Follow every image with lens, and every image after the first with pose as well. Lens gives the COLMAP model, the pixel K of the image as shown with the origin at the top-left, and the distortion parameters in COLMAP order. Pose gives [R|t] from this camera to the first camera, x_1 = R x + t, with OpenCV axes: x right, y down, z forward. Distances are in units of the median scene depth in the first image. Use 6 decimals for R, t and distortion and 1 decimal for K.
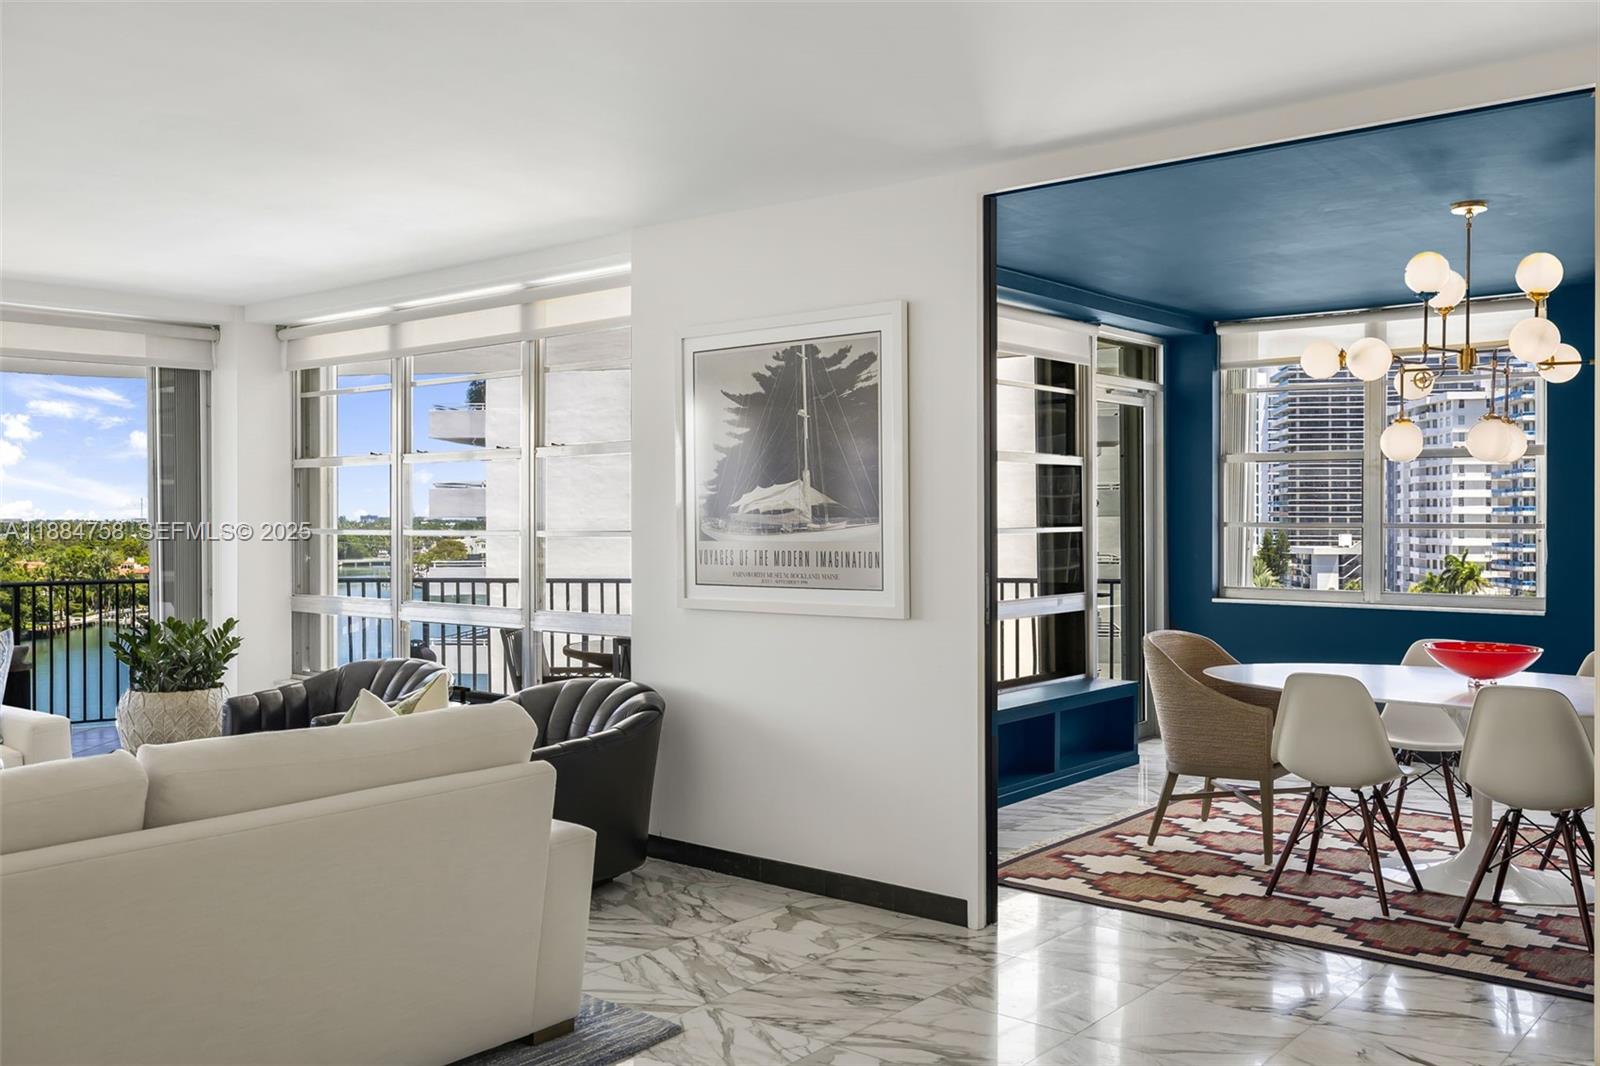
lens RADIAL K [[1381.1, 0, 800.0], [0, 1381.1, 533.0], [0, 0, 1]] dist [0.019054, 0.001286]
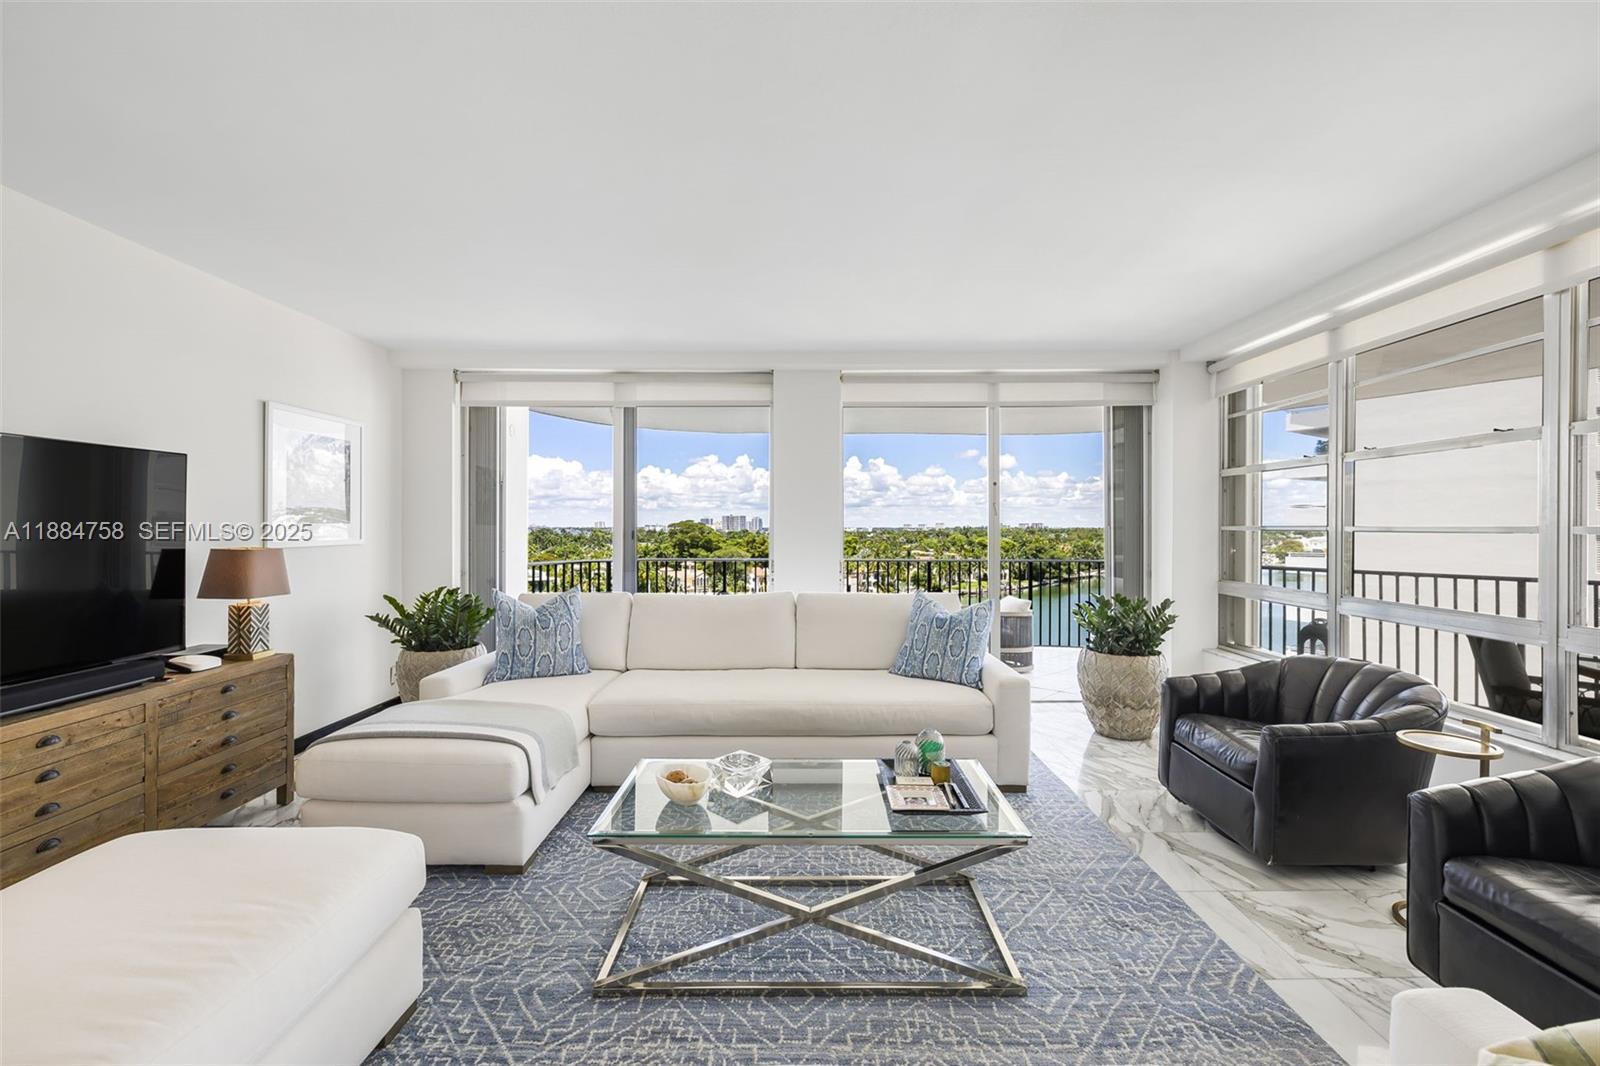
lens RADIAL K [[665.4, 0, 802.1], [0, 665.4, 530.0], [0, 0, 1]] dist [0.000506, 0.000234]
pose [[0.635791, 0.003858, -0.771852, -0.166565], [-0.008902, 0.999958, -0.002335, 0.005512], [0.771810, 0.008355, 0.635798, 0.386589]]
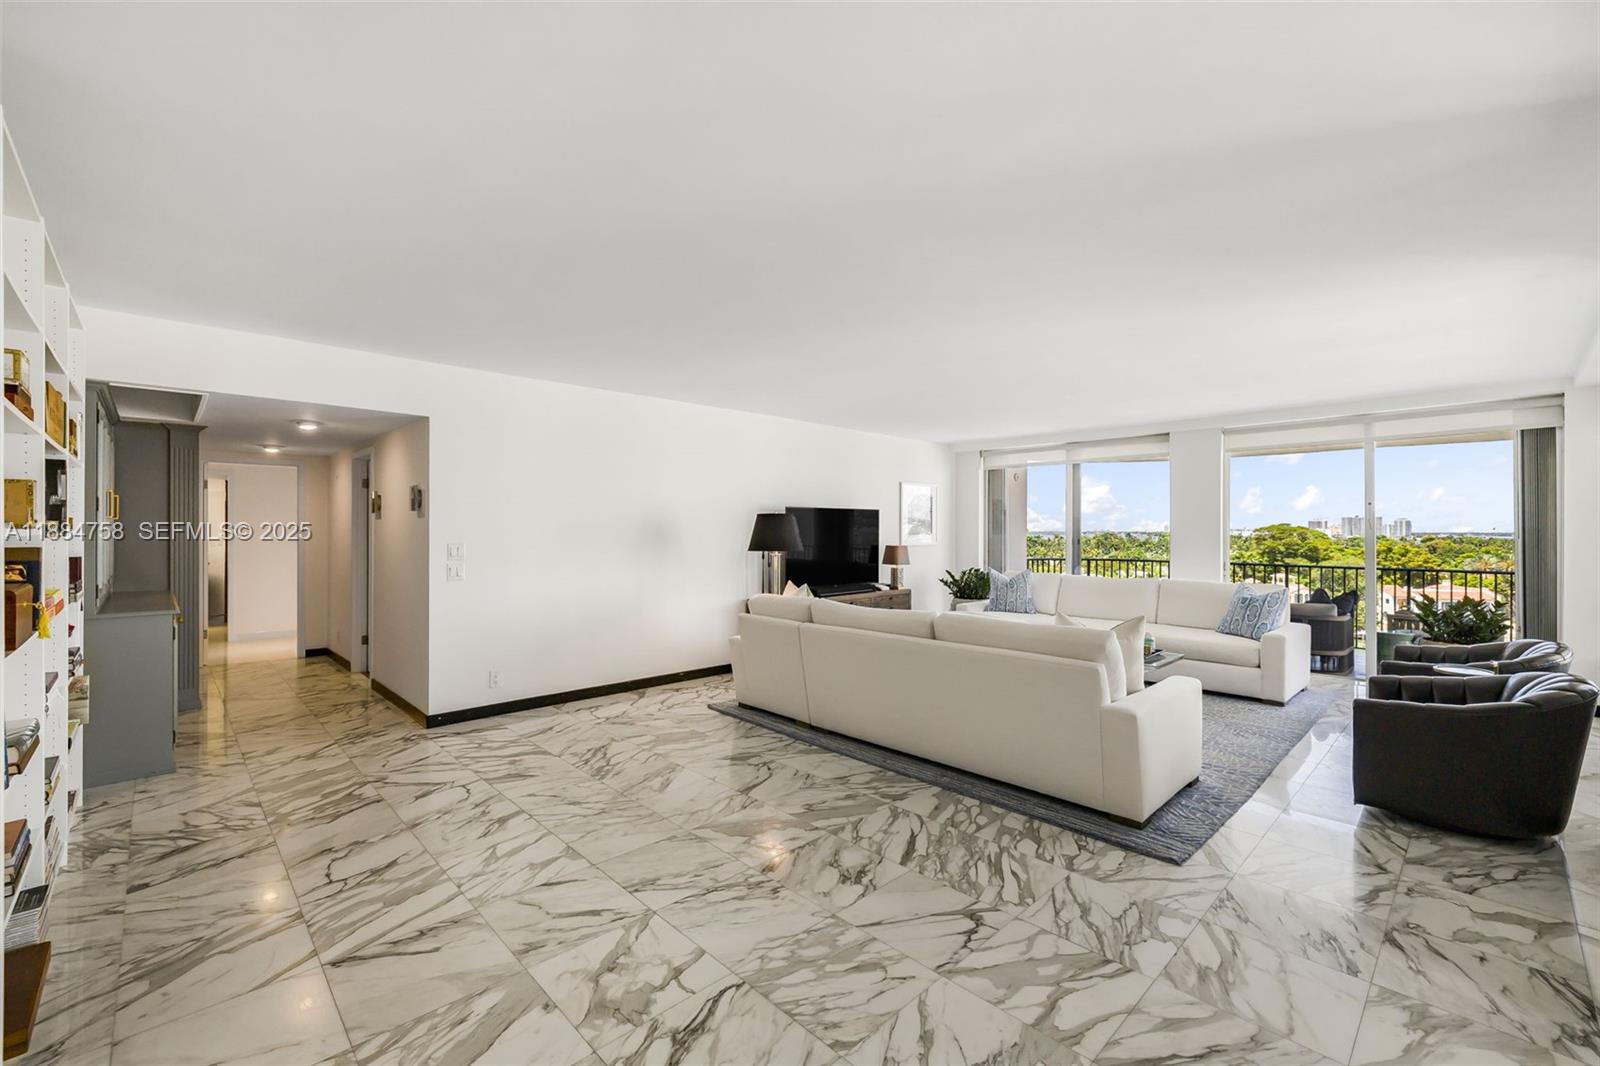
lens RADIAL K [[665.4, 0, 802.1], [0, 665.4, 530.0], [0, 0, 1]] dist [0.000506, 0.000234]
pose [[-0.111130, -0.001257, -0.993805, 0.367949], [-0.012077, 0.999927, 0.000085, -0.003771], [0.993733, 0.012012, -0.111137, 0.350812]]
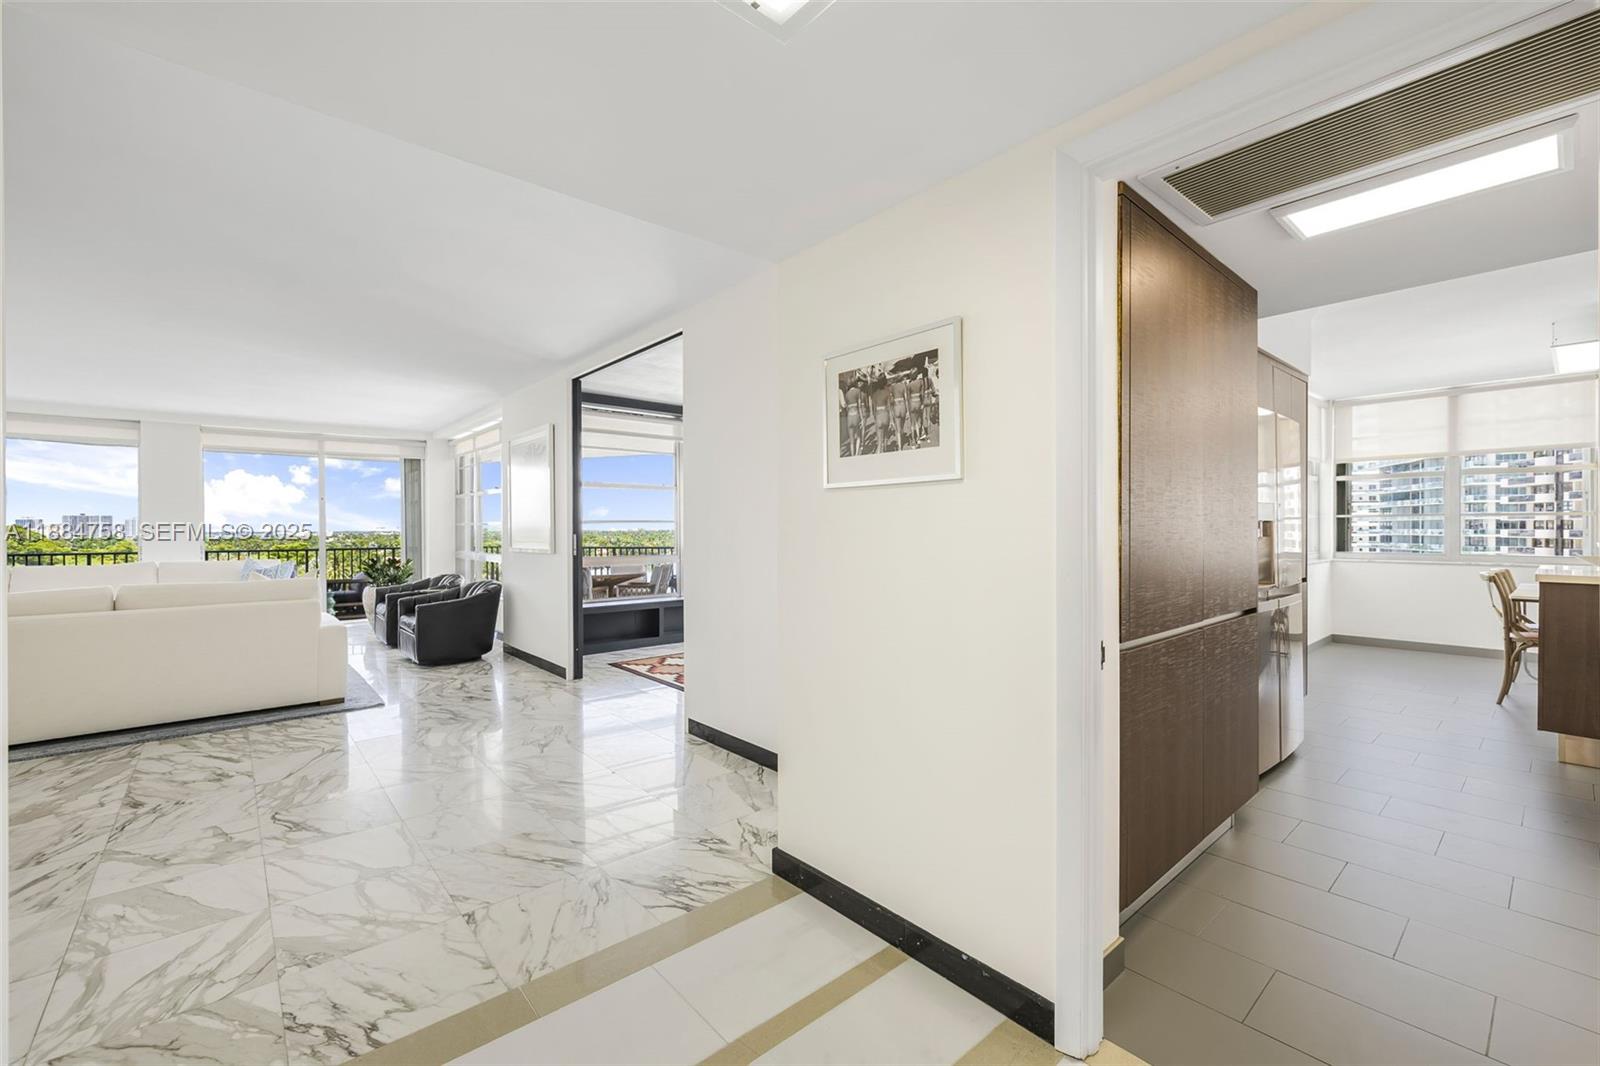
lens RADIAL K [[661.3, 0, 800.0], [0, 661.3, 533.0], [0, 0, 1]] dist [-0.005491, -0.000020]
pose [[0.987391, -0.003555, -0.158262, 0.467394], [0.002886, 0.999986, -0.004456, 0.023373], [0.158276, 0.003943, 0.987387, -0.054878]]
